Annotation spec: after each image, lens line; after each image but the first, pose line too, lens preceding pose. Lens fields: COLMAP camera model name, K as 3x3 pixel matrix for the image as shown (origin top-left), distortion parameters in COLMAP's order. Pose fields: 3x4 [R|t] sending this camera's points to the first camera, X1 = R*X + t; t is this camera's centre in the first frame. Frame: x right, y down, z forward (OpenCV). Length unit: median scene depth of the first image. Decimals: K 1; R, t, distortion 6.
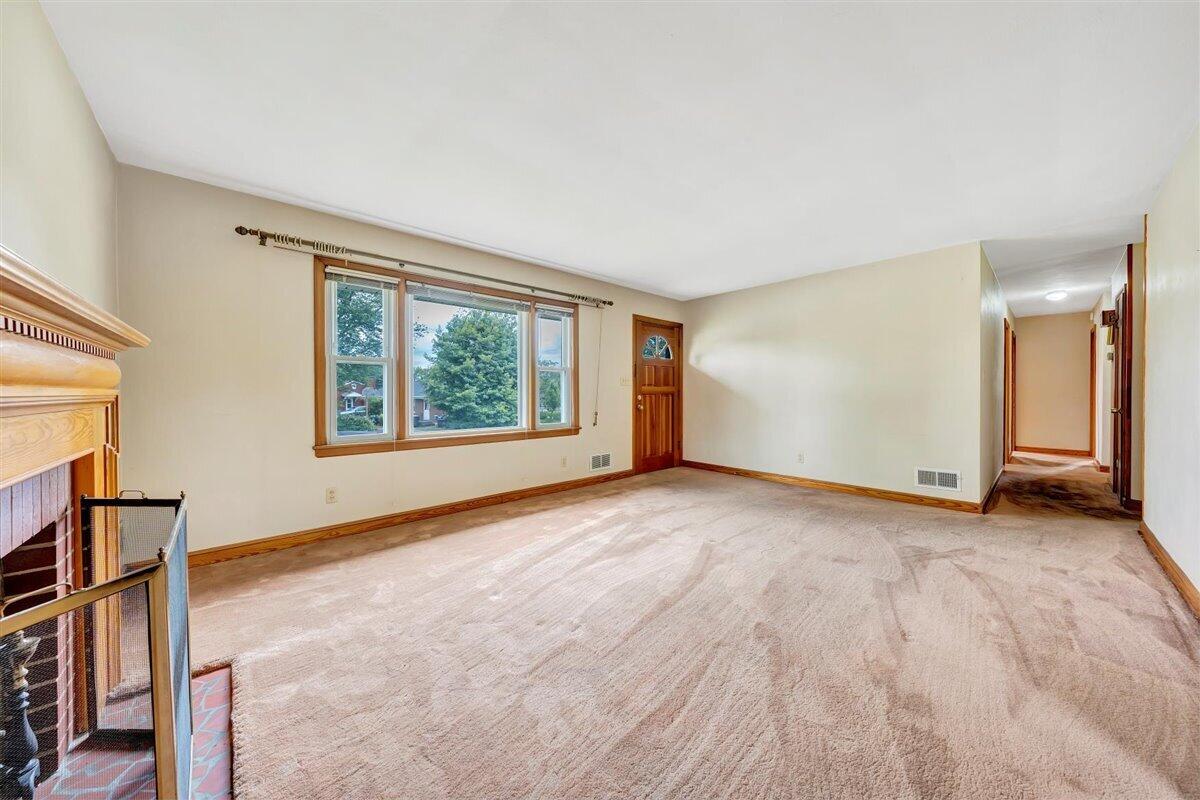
lens RADIAL K [[409.4, 0, 600.0], [0, 409.4, 400.0], [0, 0, 1]] dist [-0.001189, 0.000057]
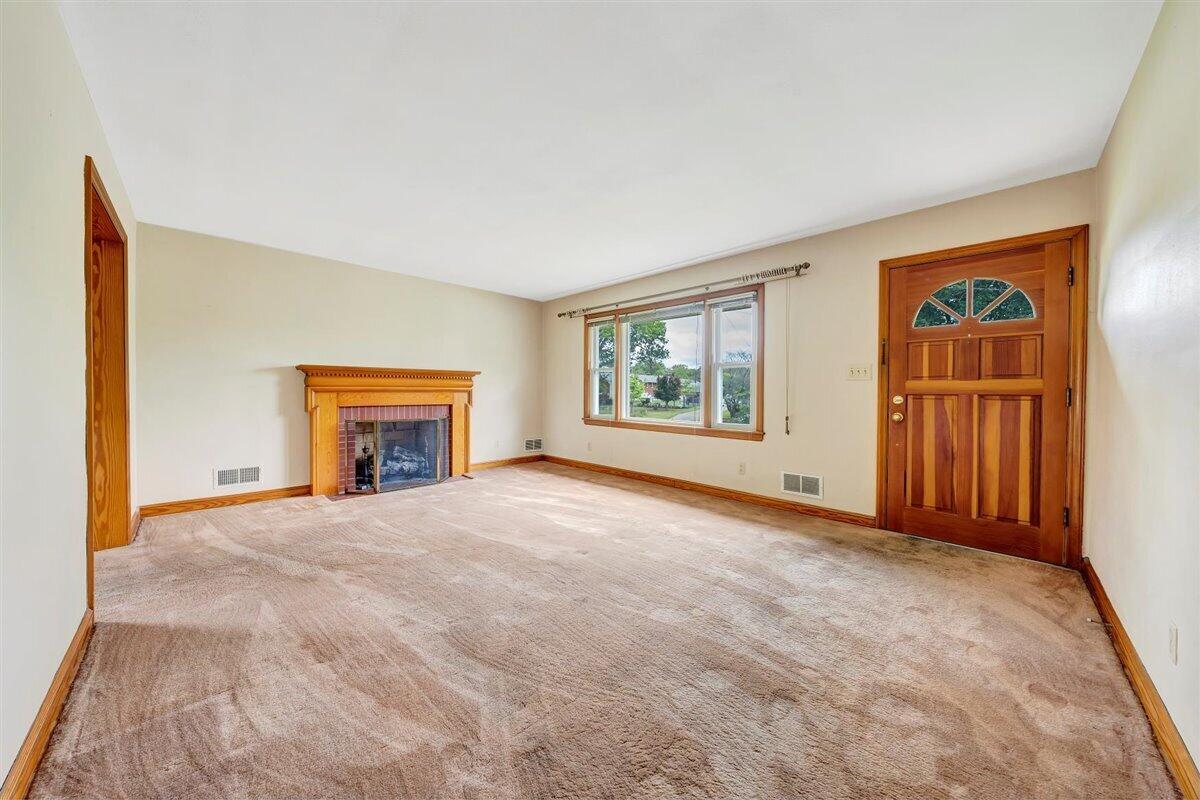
lens RADIAL K [[409.4, 0, 600.0], [0, 409.4, 400.0], [0, 0, 1]] dist [-0.001189, 0.000057]
pose [[0.045690, 0.022916, -0.998693, 0.729952], [-0.029434, 0.999334, 0.021584, -0.006719], [0.998522, 0.028410, 0.046334, 0.614676]]
